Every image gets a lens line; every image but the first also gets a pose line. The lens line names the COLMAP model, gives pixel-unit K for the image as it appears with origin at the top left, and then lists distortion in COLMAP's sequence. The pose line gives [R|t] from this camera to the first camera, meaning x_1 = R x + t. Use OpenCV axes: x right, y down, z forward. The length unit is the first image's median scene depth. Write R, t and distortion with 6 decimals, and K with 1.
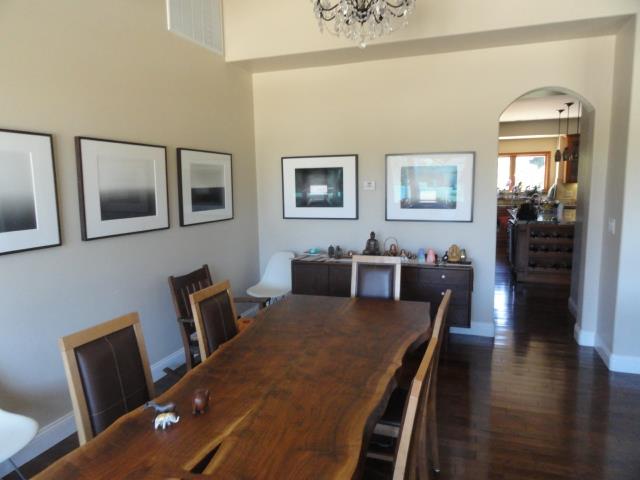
lens RADIAL K [[446.0, 0, 320.0], [0, 446.0, 240.0], [0, 0, 1]] dist [0.003561, 0.001260]
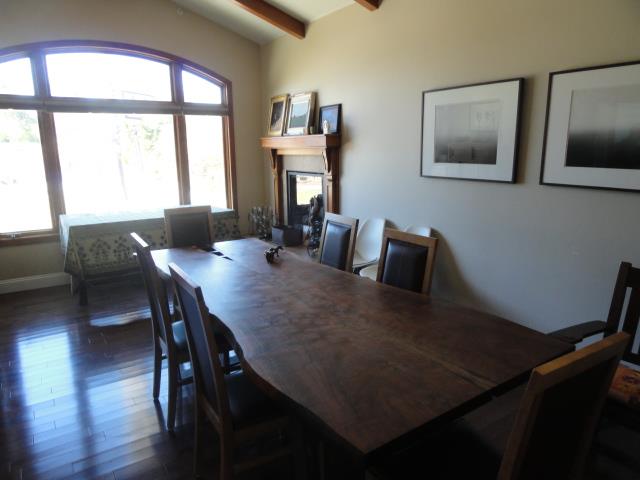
lens RADIAL K [[446.0, 0, 320.0], [0, 446.0, 240.0], [0, 0, 1]] dist [0.003561, 0.001260]
pose [[-0.601093, 0.203563, -0.772819, 0.572612], [-0.066071, 0.951048, 0.301899, -0.154222], [0.796443, 0.232530, -0.558218, 1.269032]]
